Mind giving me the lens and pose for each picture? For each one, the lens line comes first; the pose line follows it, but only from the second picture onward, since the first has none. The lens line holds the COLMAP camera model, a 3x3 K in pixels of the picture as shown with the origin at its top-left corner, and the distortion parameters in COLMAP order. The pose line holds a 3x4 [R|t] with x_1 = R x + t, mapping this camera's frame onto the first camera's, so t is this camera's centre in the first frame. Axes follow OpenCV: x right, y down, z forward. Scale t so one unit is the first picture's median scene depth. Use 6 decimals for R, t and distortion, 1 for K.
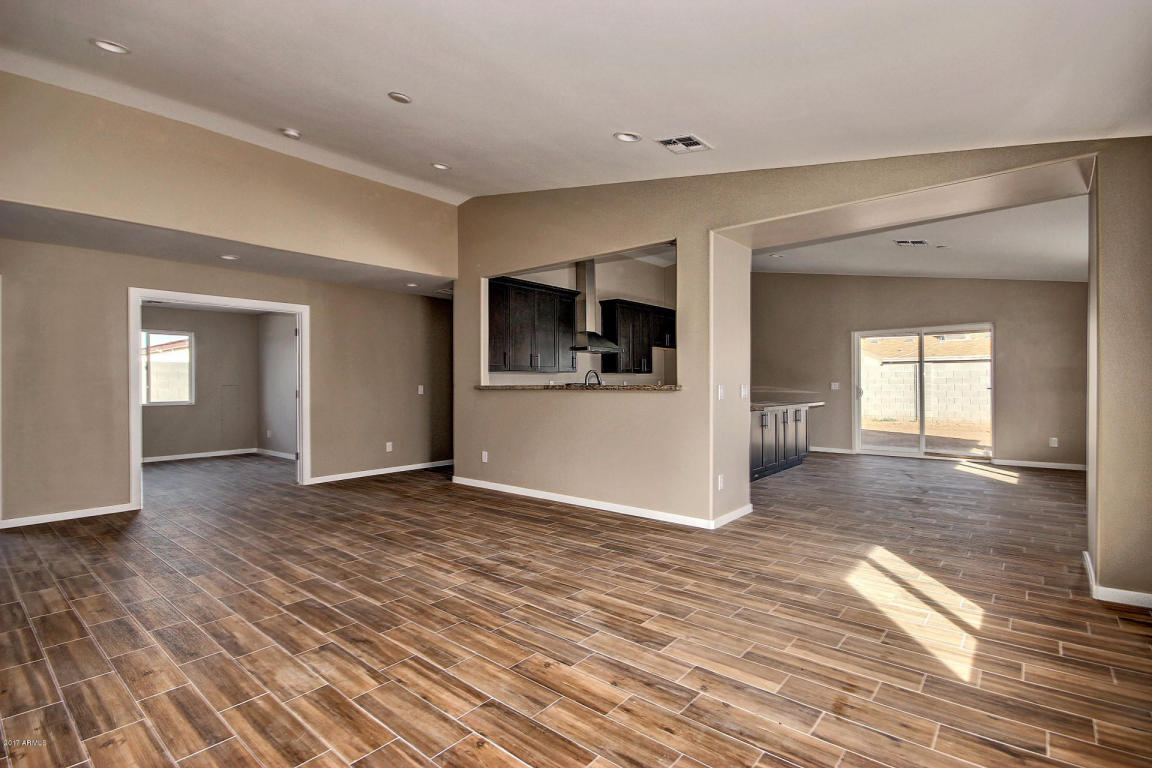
lens RADIAL K [[543.9, 0, 571.1], [0, 543.9, 380.2], [0, 0, 1]] dist [-0.011010, -0.000007]
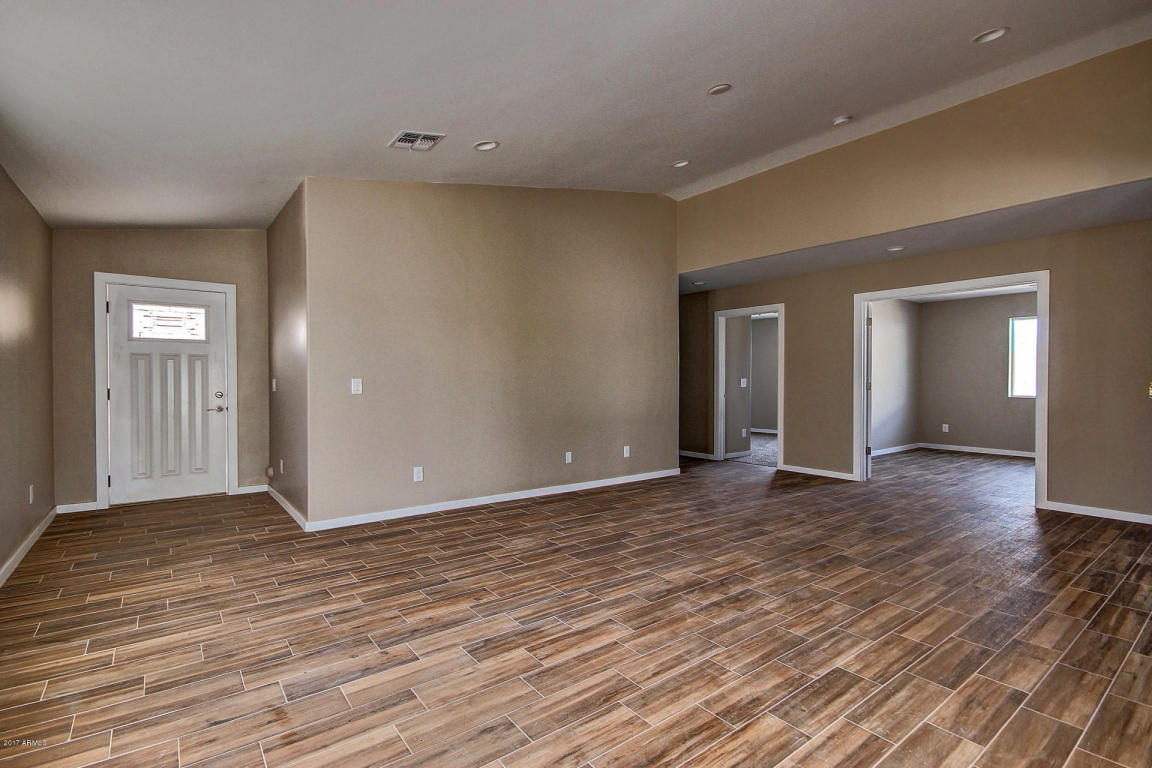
lens RADIAL K [[543.9, 0, 571.3], [0, 543.9, 386.7], [0, 0, 1]] dist [-0.011010, -0.000007]
pose [[-0.212388, 0.024257, -0.976884, 0.831942], [0.004096, 0.999705, 0.023933, 0.000244], [0.977177, 0.001082, -0.212425, 1.085197]]
